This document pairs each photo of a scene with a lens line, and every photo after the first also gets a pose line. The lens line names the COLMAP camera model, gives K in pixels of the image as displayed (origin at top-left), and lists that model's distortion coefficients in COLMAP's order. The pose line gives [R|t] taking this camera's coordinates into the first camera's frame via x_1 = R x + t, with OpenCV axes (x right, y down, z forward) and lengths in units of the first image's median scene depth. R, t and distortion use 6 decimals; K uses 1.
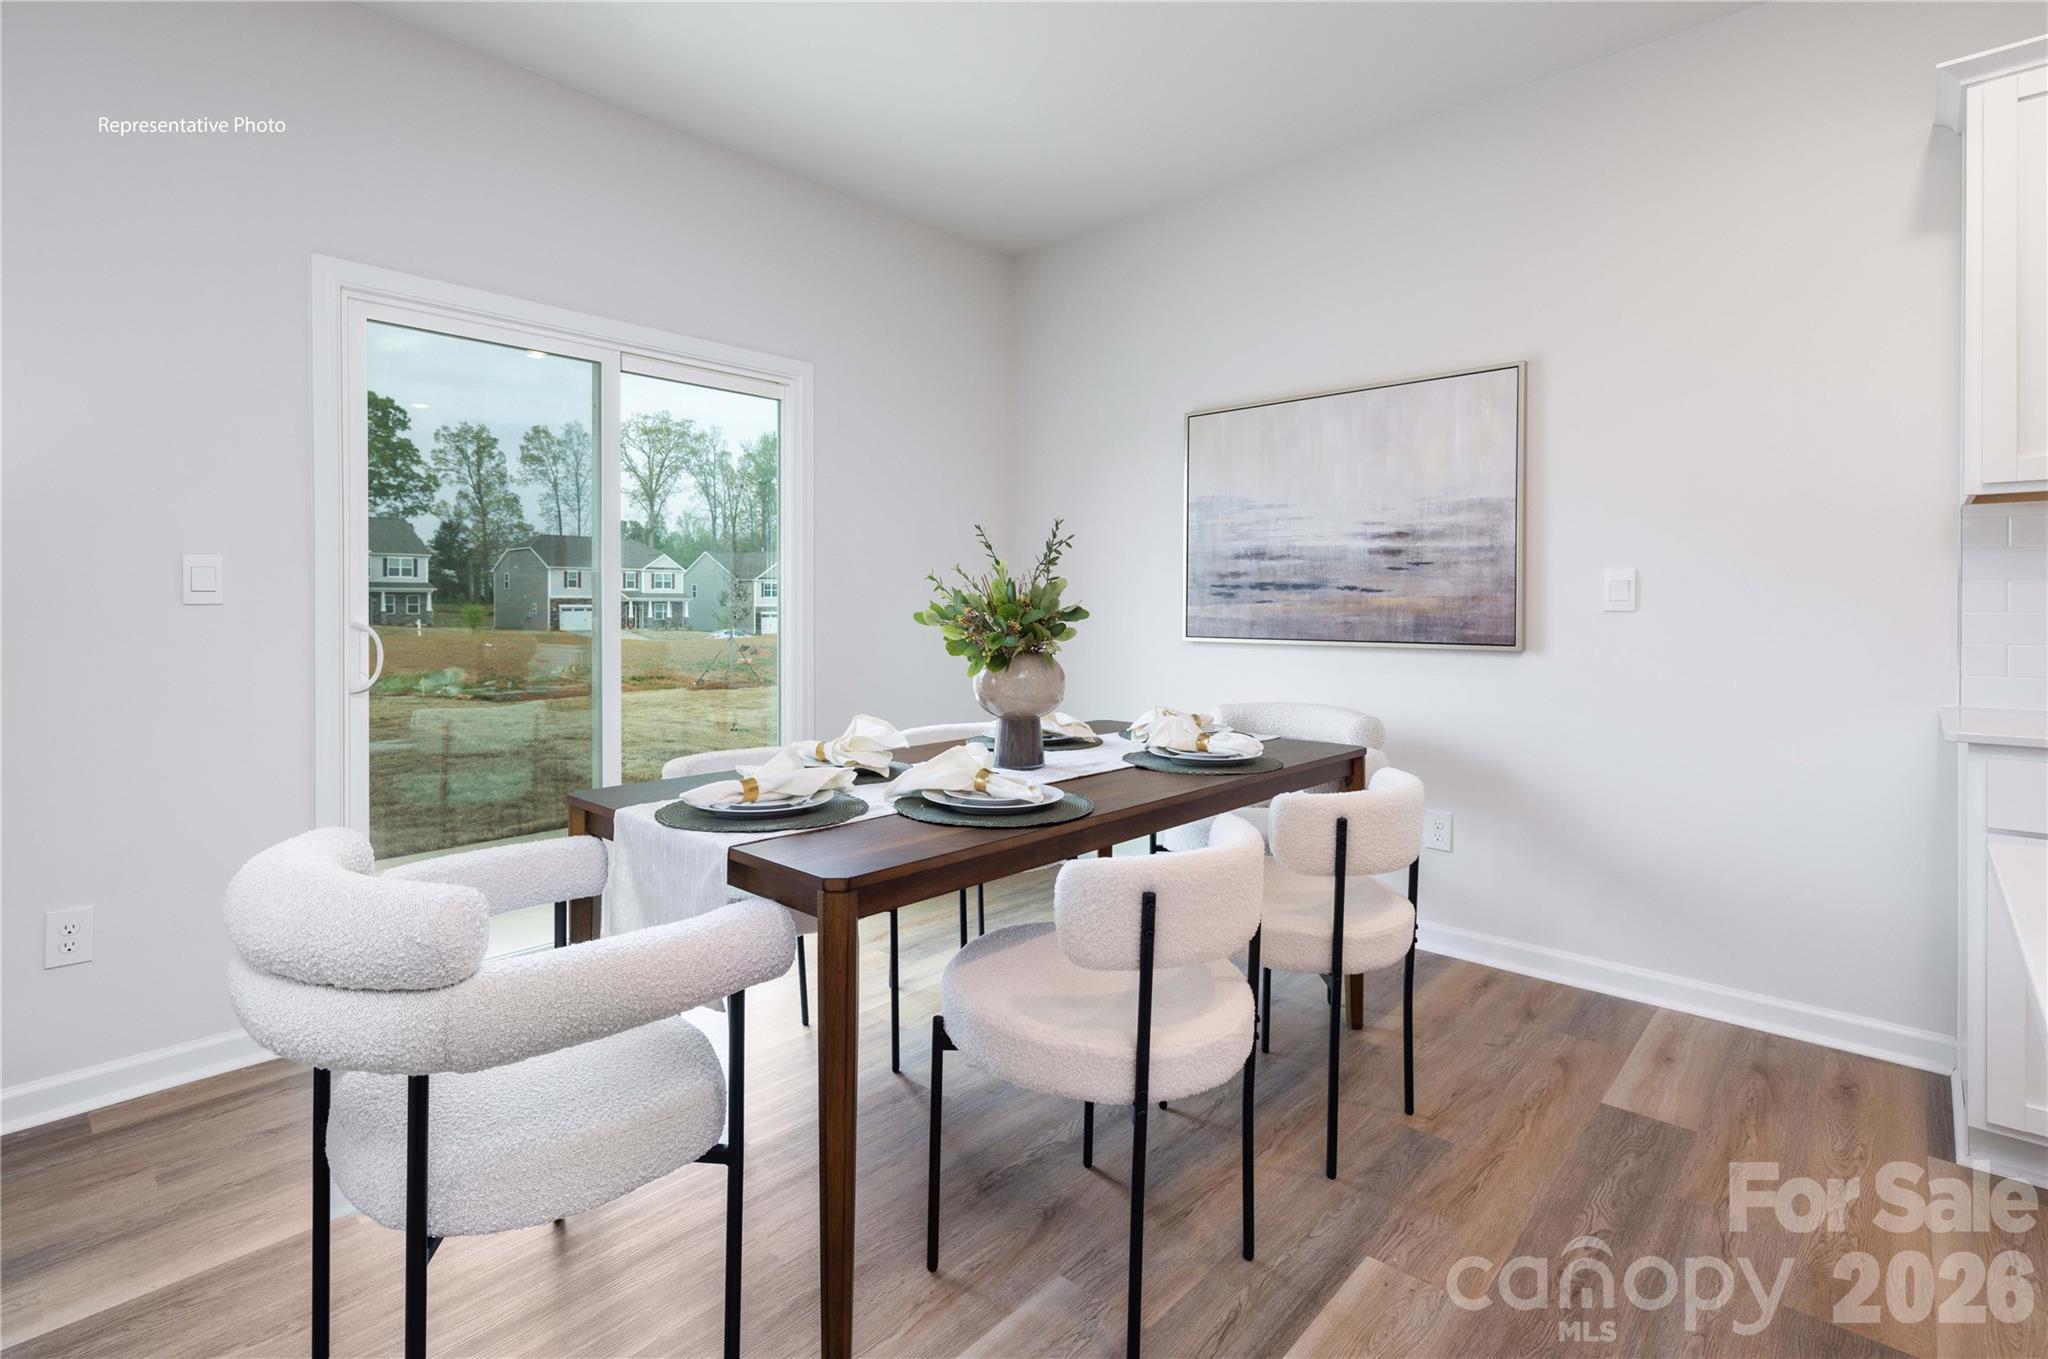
lens RADIAL K [[970.2, 0, 979.9], [0, 970.2, 599.9], [0, 0, 1]] dist [0.014134, 0.000712]
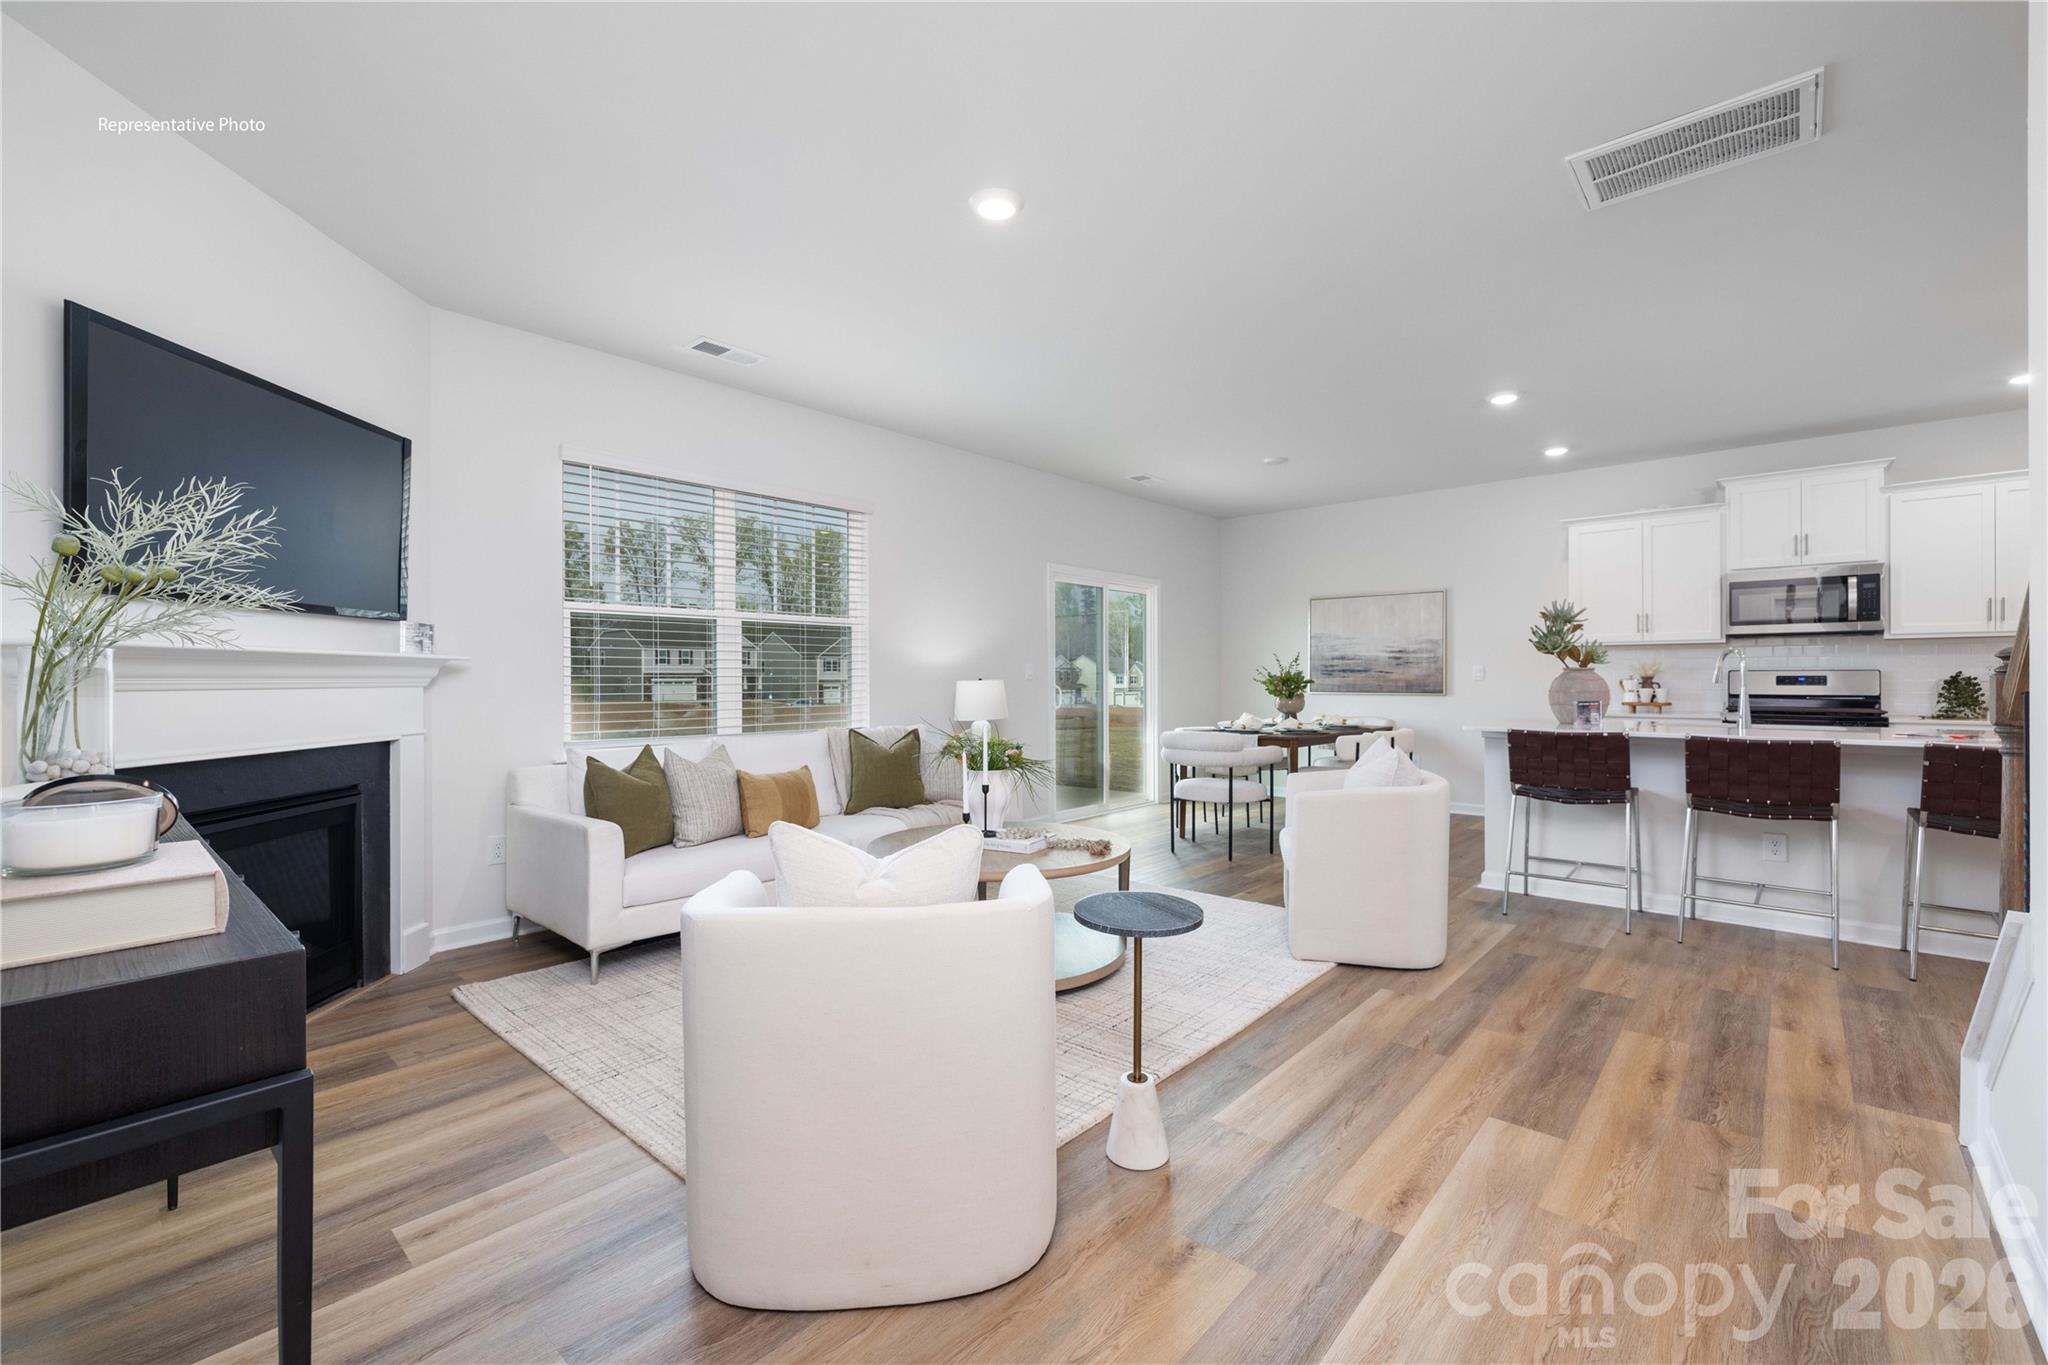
lens RADIAL K [[858.2, 0, 1032.1], [0, 858.2, 678.9], [0, 0, 1]] dist [-0.000233, 0.001301]
pose [[0.999203, -0.003105, 0.039800, -0.600057], [0.002842, 0.999974, 0.006666, -0.010518], [-0.039820, -0.006547, 0.999185, -1.169266]]
